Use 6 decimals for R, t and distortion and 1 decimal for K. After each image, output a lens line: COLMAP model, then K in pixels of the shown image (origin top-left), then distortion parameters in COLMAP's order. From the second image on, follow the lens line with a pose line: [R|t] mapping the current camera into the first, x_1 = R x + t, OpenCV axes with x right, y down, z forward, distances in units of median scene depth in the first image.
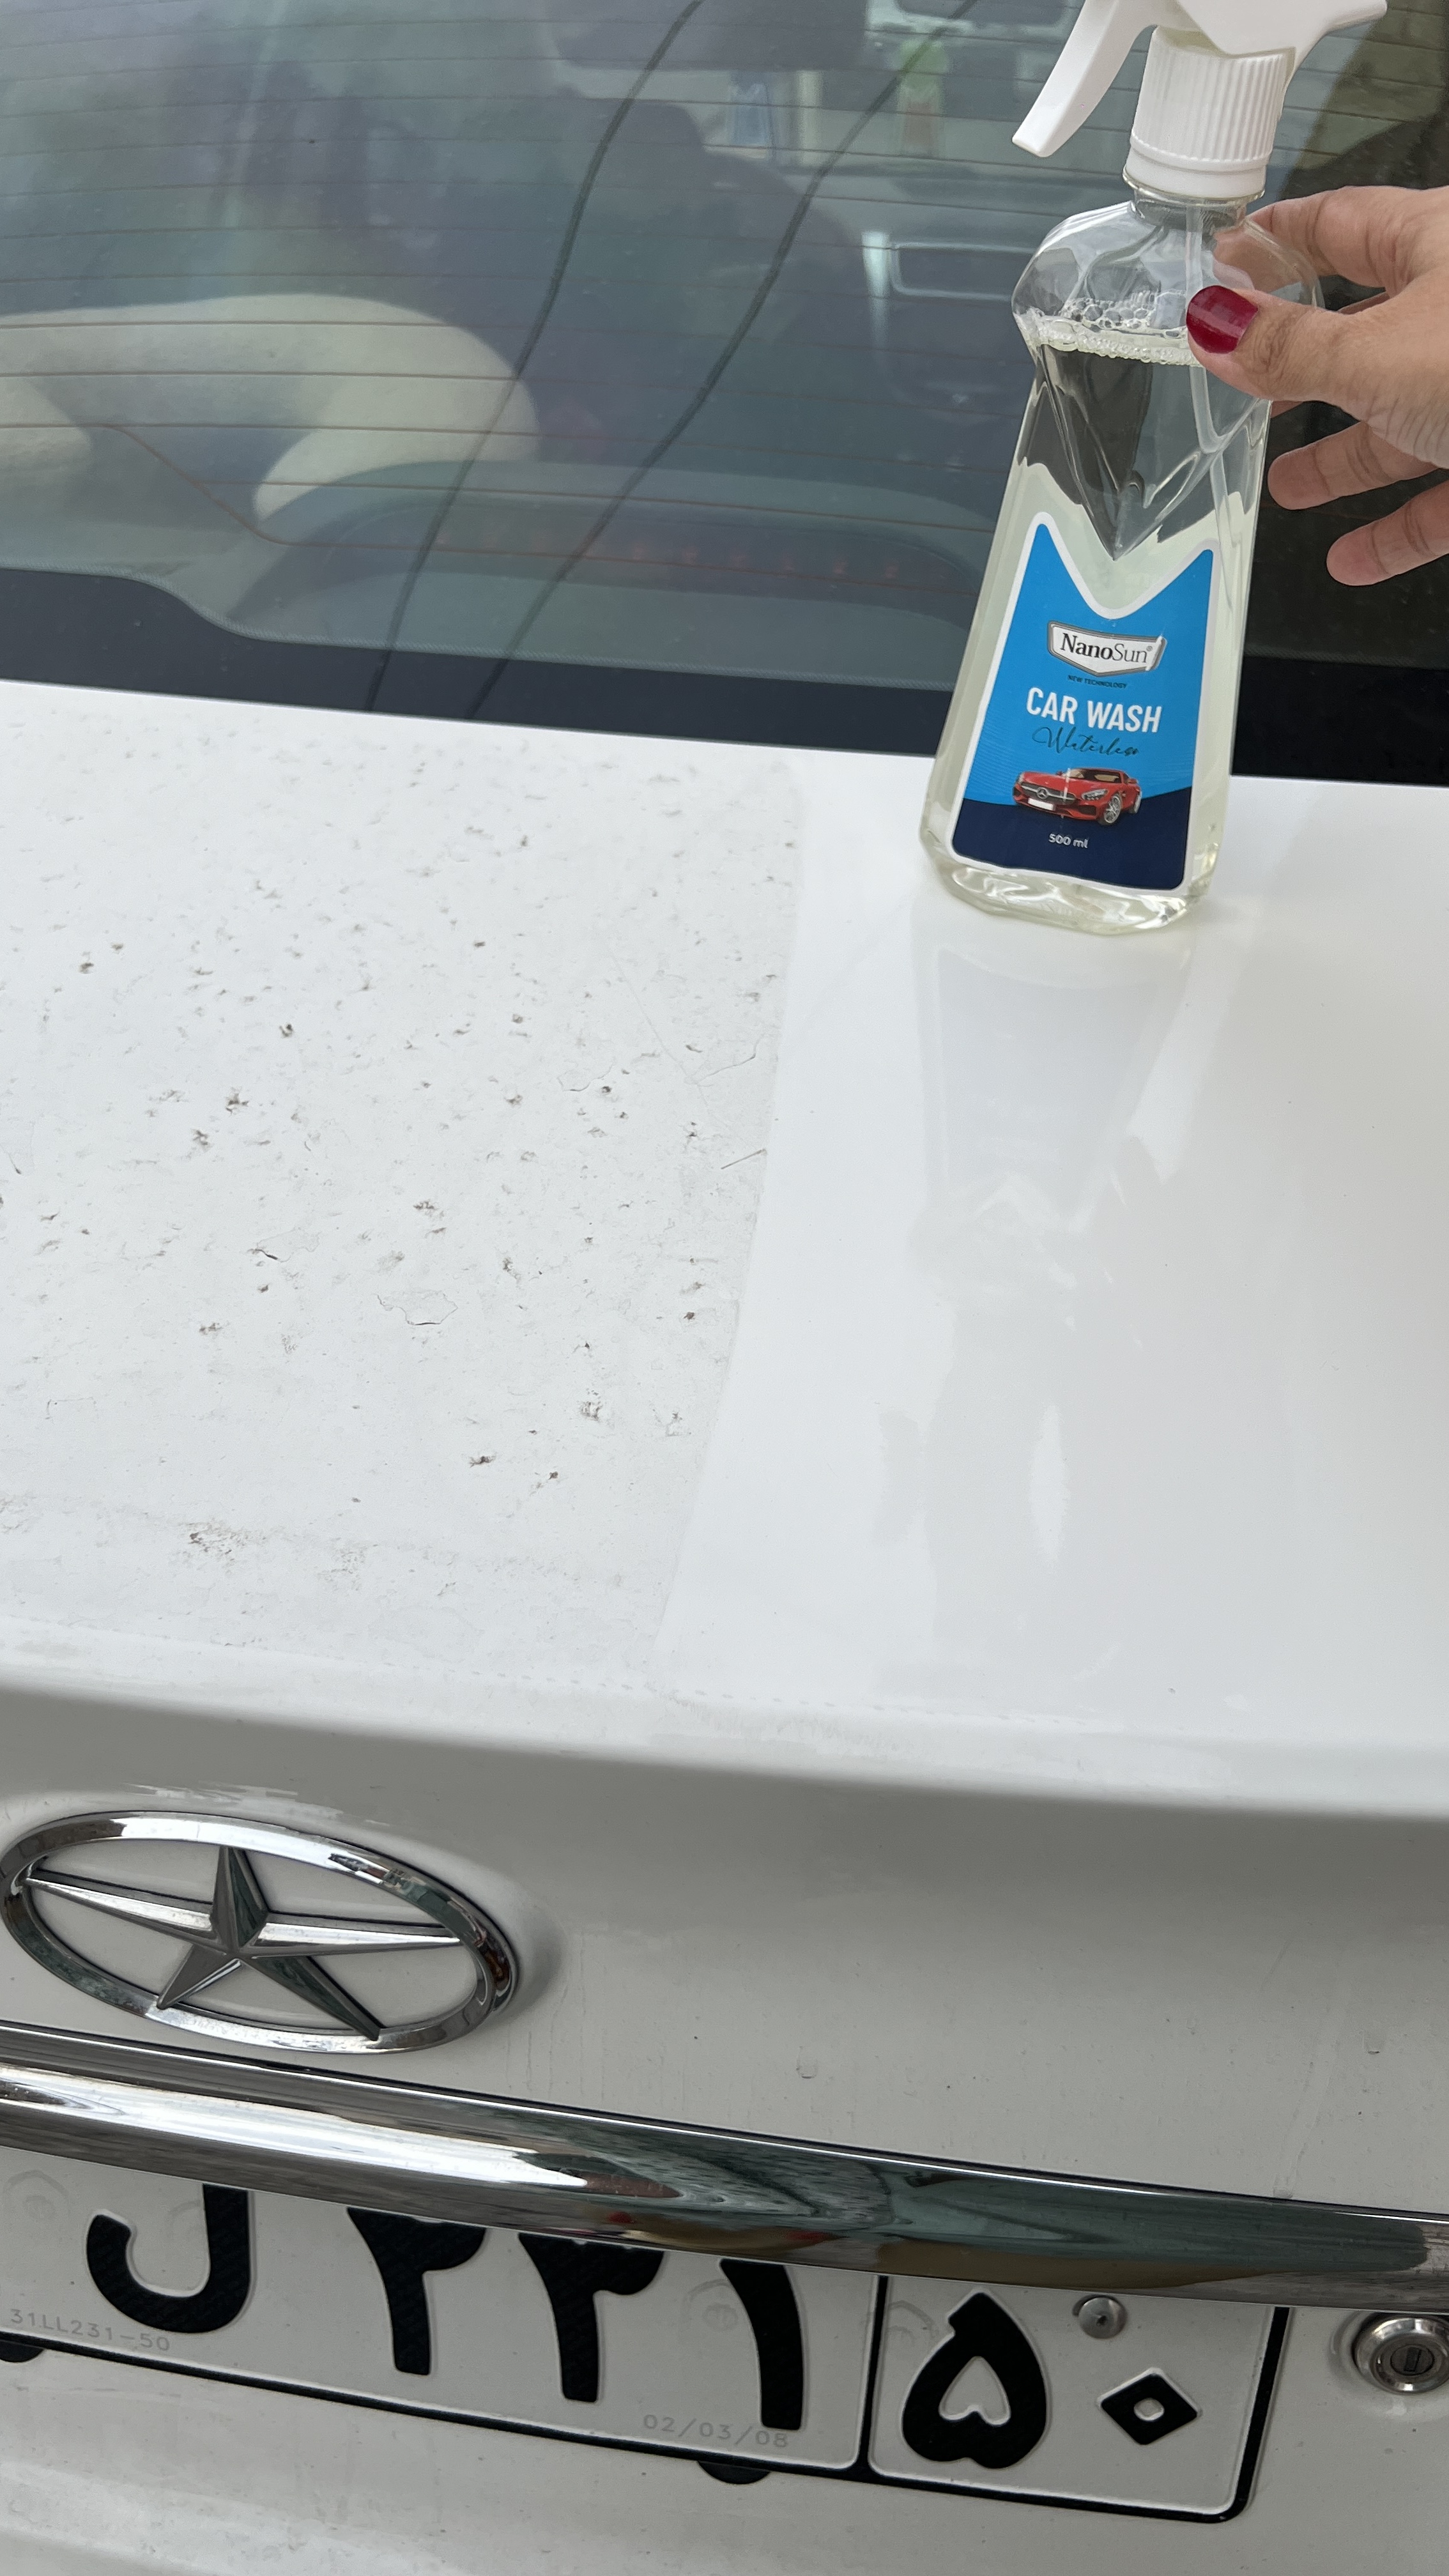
lens RADIAL K [[2130.3, 0, 767.5], [0, 2130.3, 1322.1], [0, 0, 1]] dist [-0.009741, -0.001657]
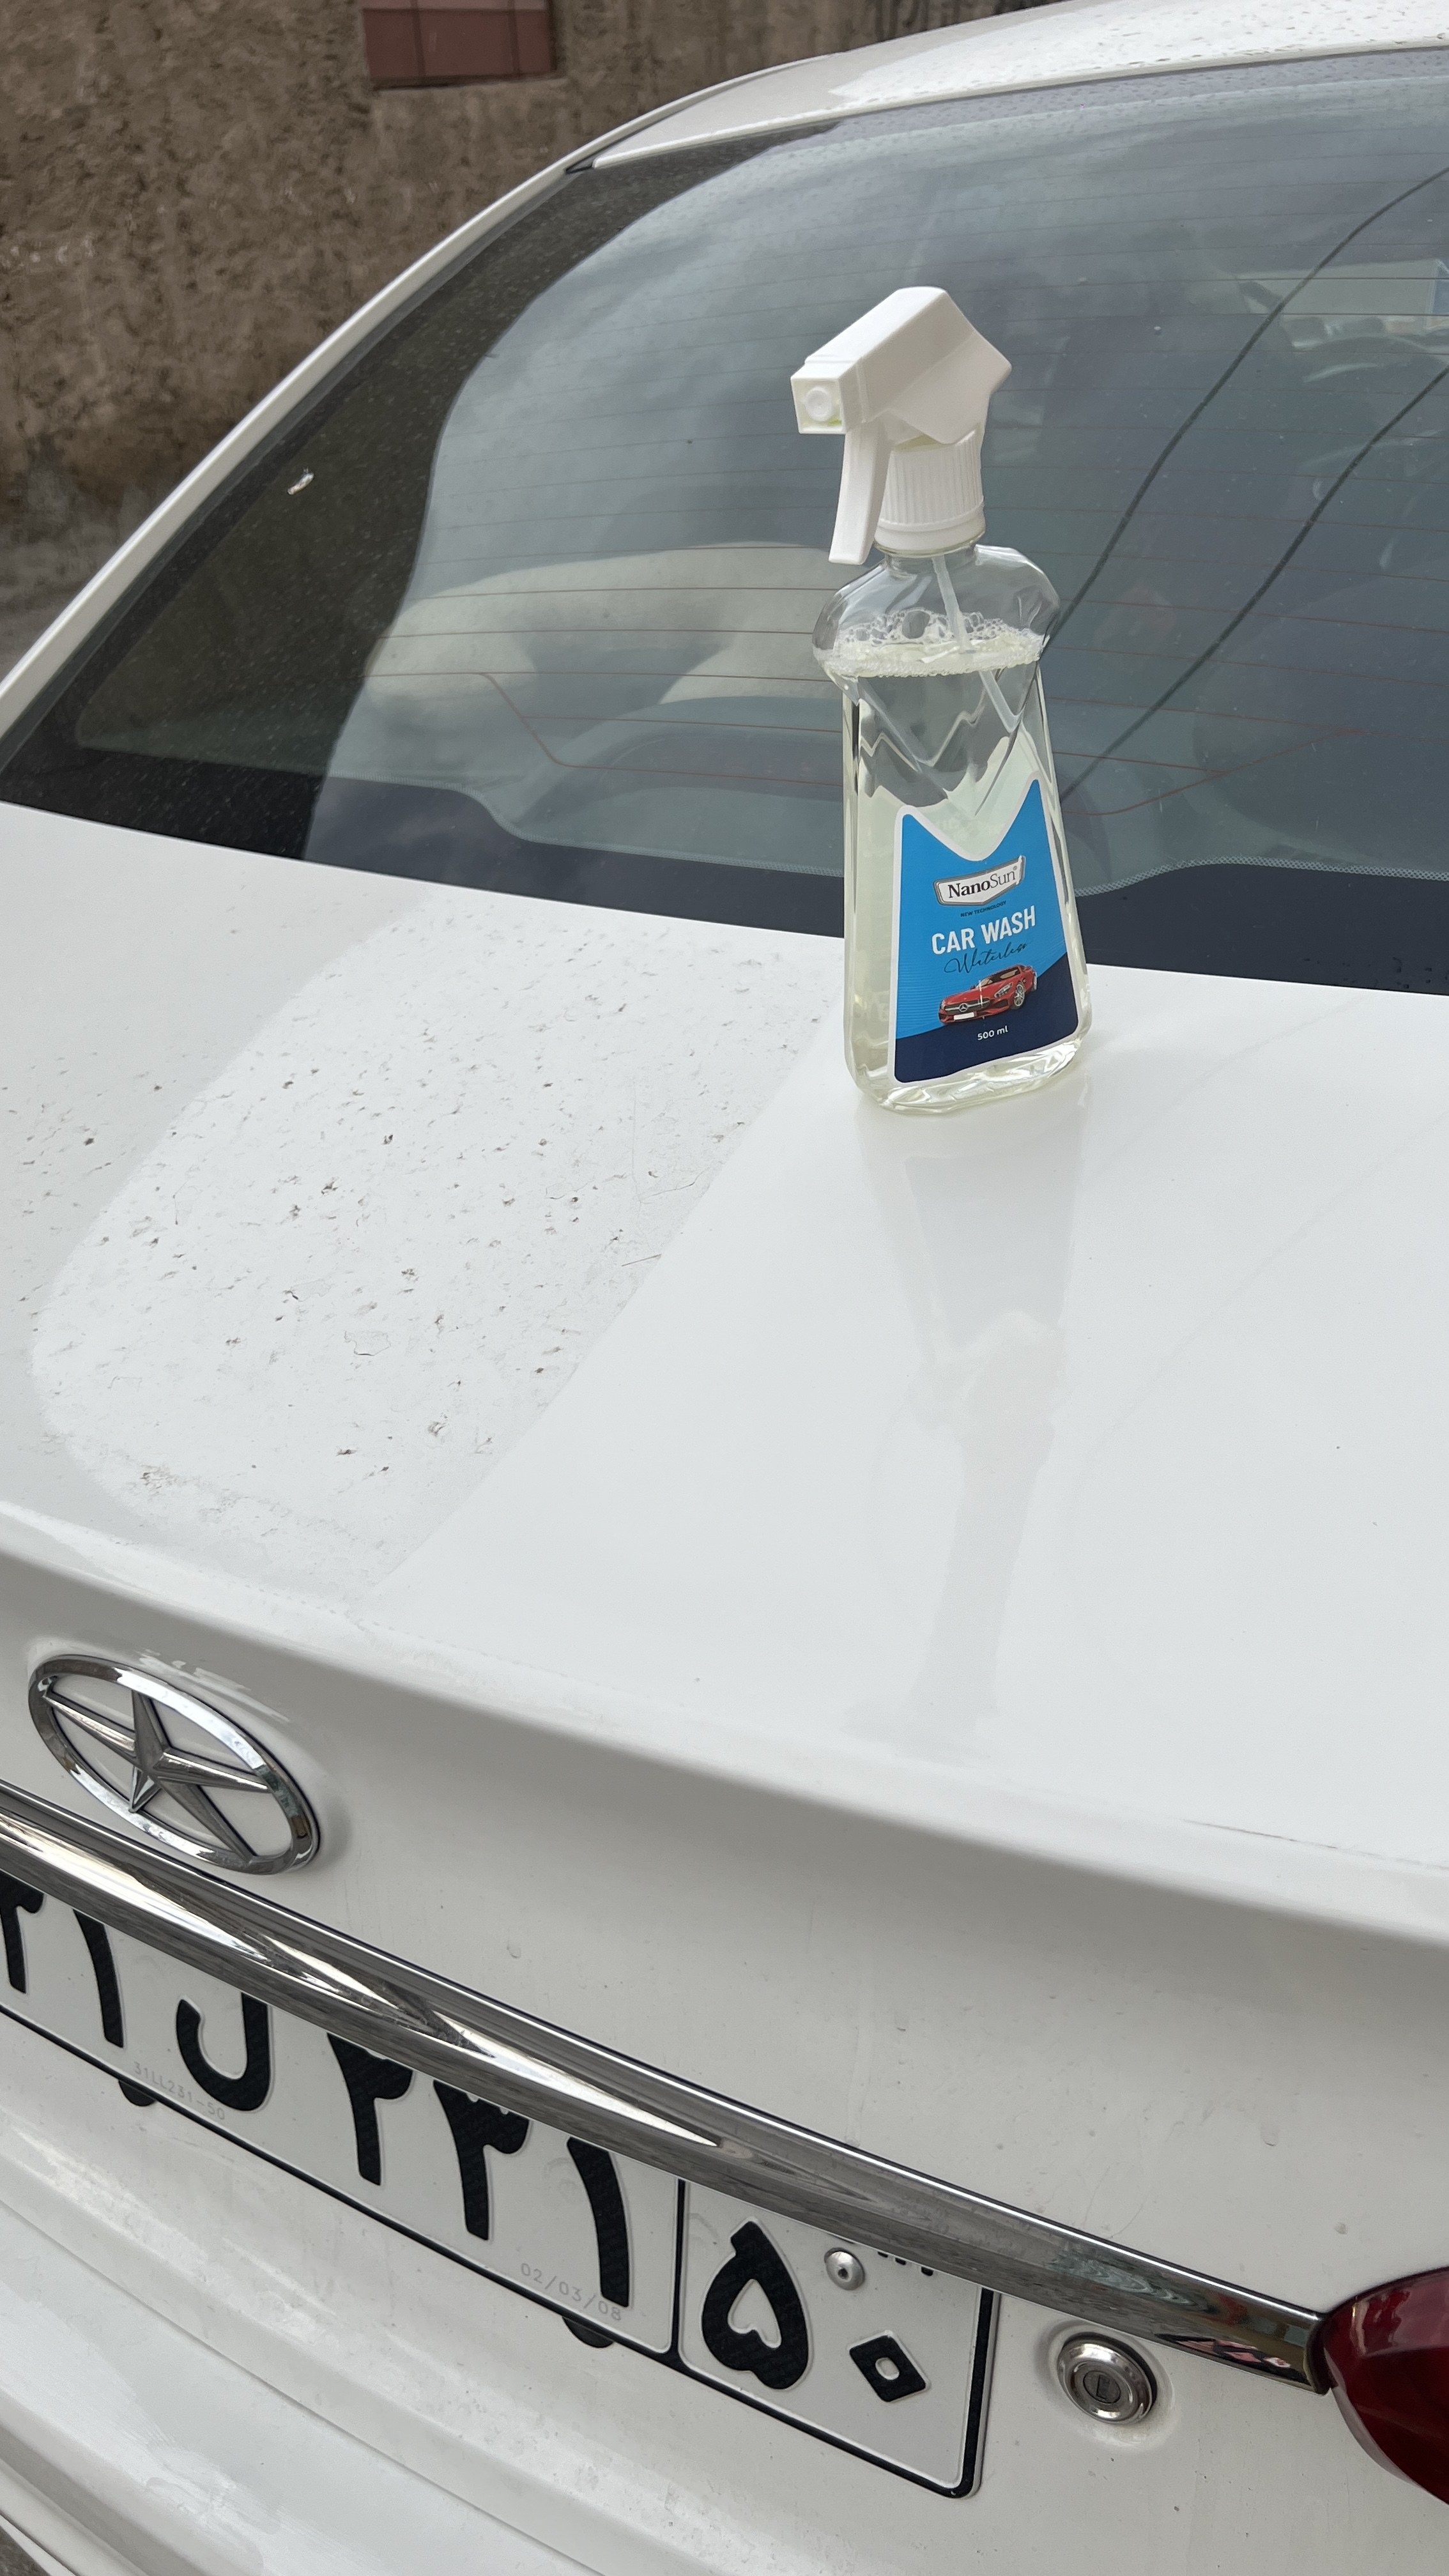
lens RADIAL K [[2138.4, 0, 724.5], [0, 2138.4, 1288.0], [0, 0, 1]] dist [0.001426, -0.003411]
pose [[0.913816, 0.094587, -0.394960, 0.503859], [-0.123399, 0.991189, -0.048132, -0.003472], [0.386927, 0.092721, 0.917437, -0.156014]]
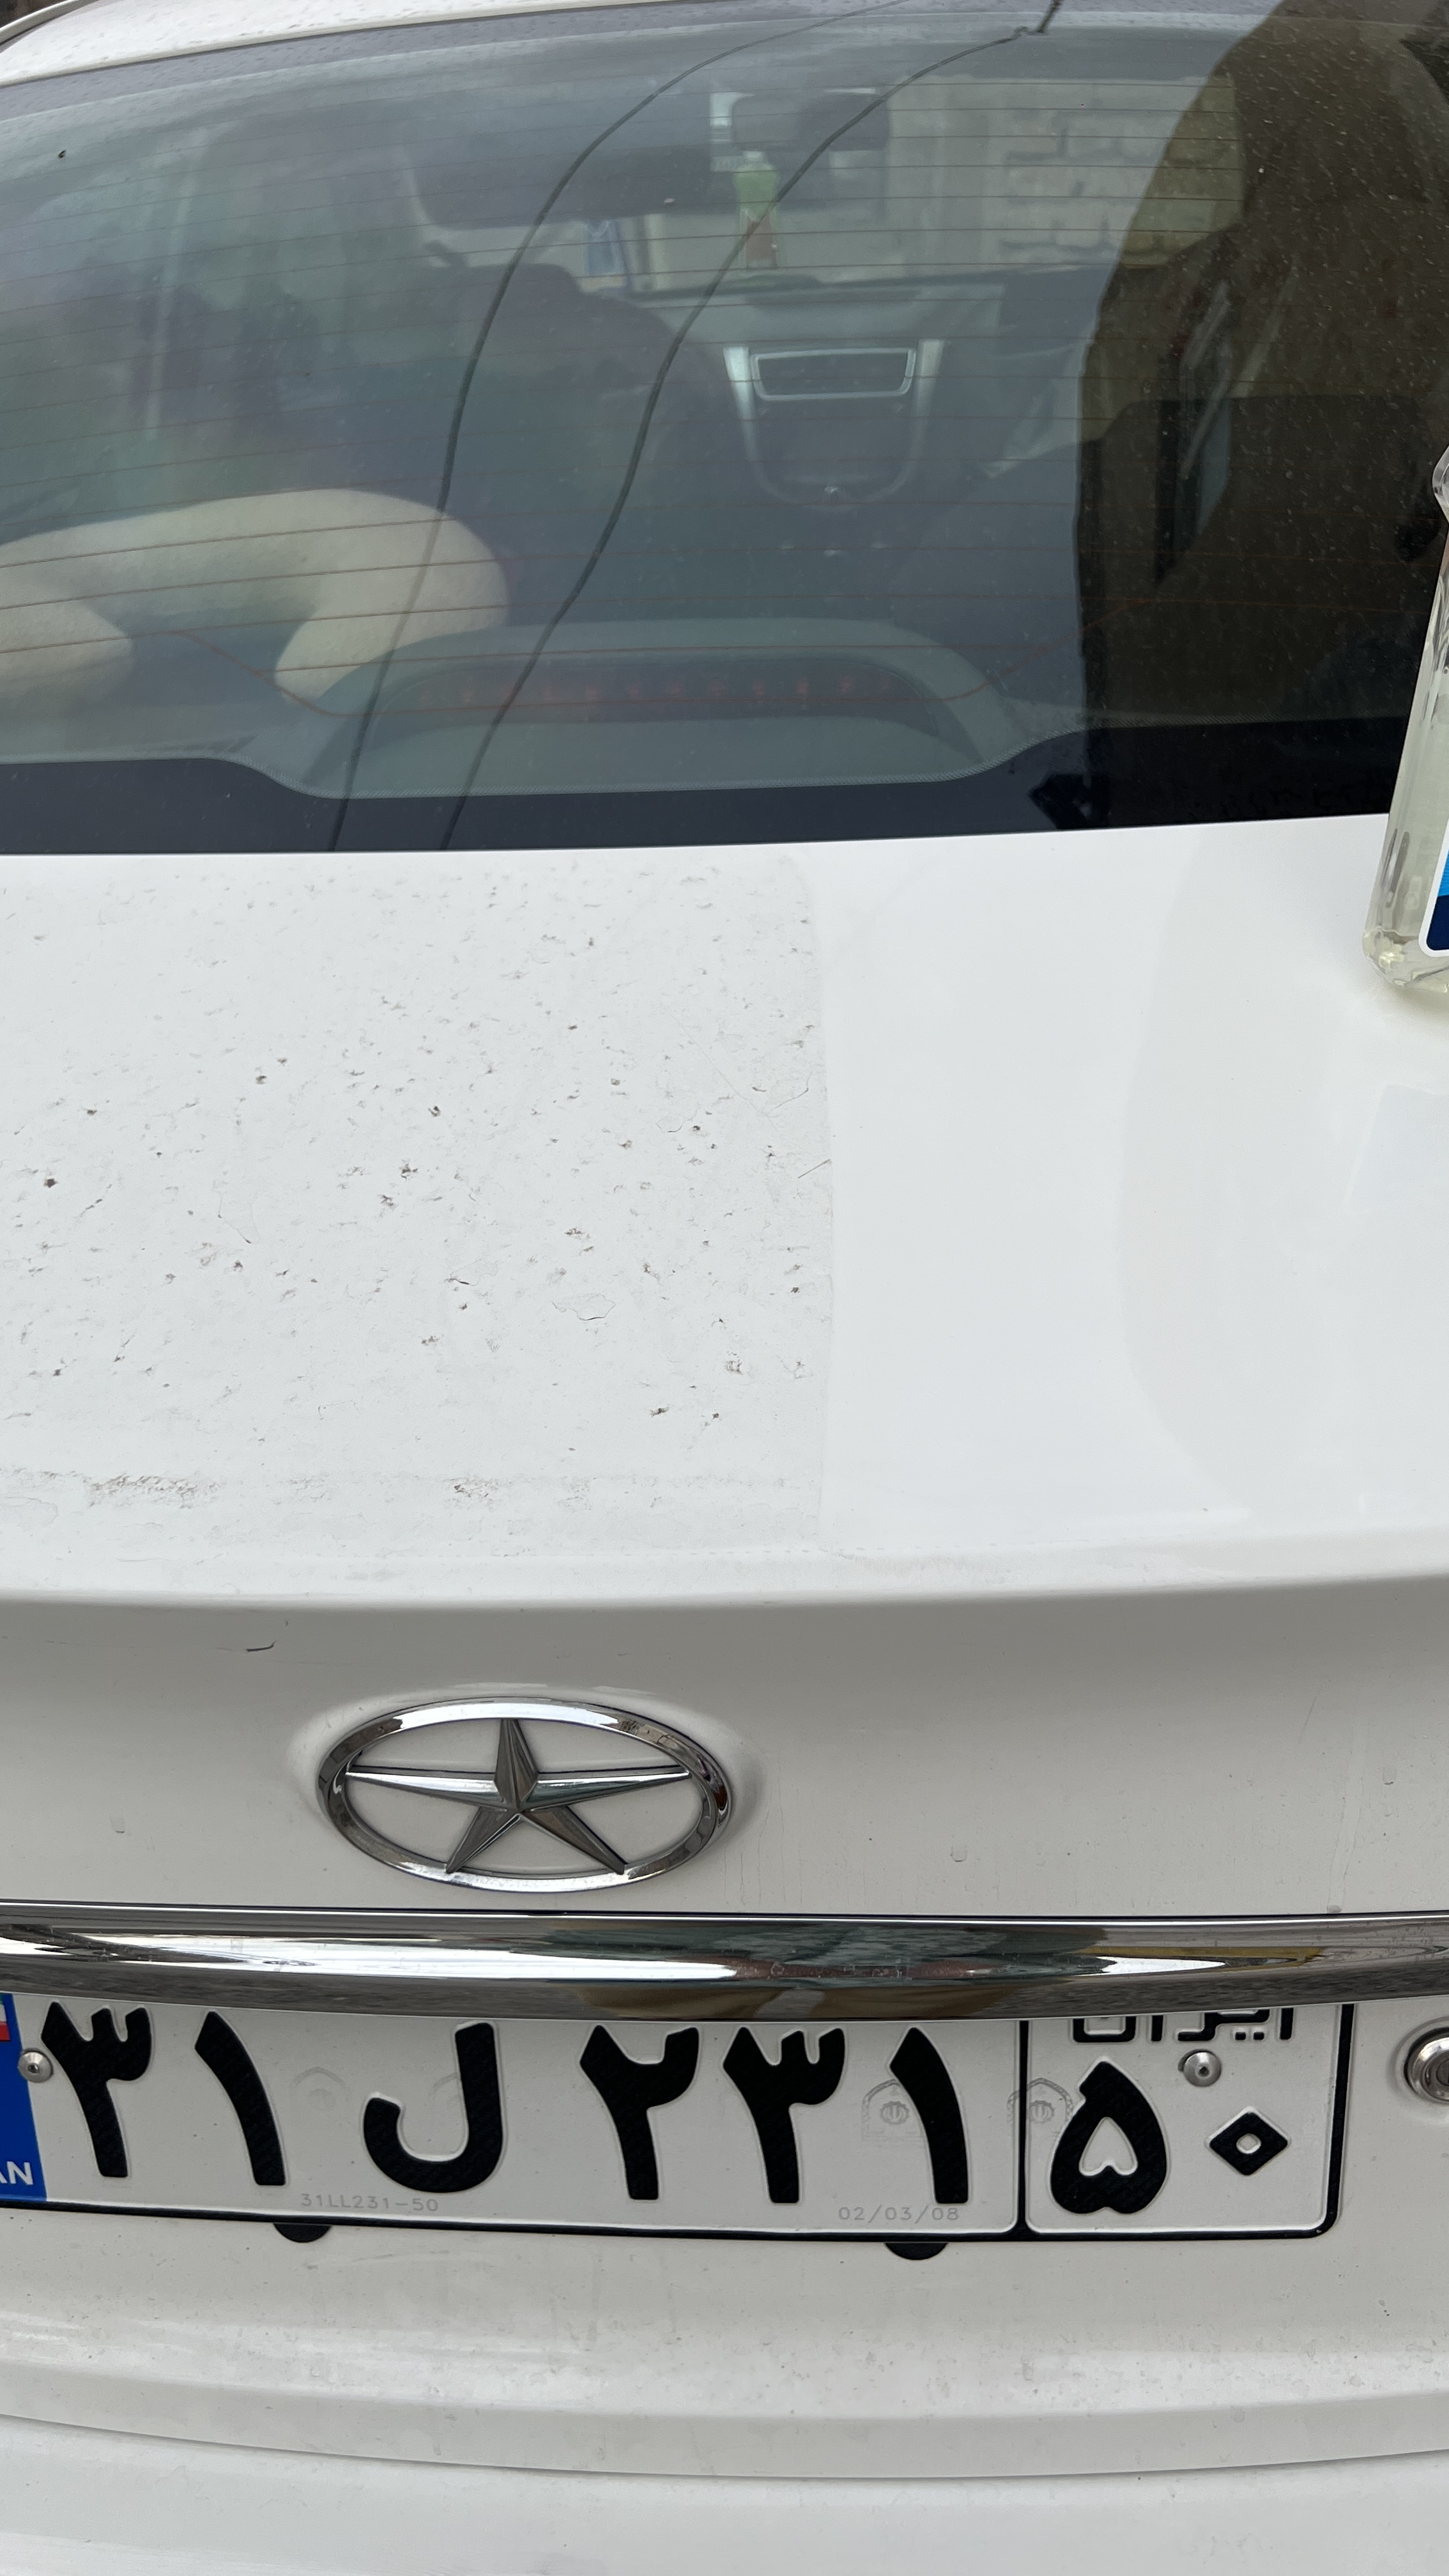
lens RADIAL K [[2176.0, 0, 770.0], [0, 2176.0, 1281.4], [0, 0, 1]] dist [-0.002270, -0.003764]
pose [[0.993012, -0.112800, 0.034677, -0.082724], [0.114406, 0.992251, -0.048475, 0.046349], [-0.028941, 0.052104, 0.998222, -0.274572]]
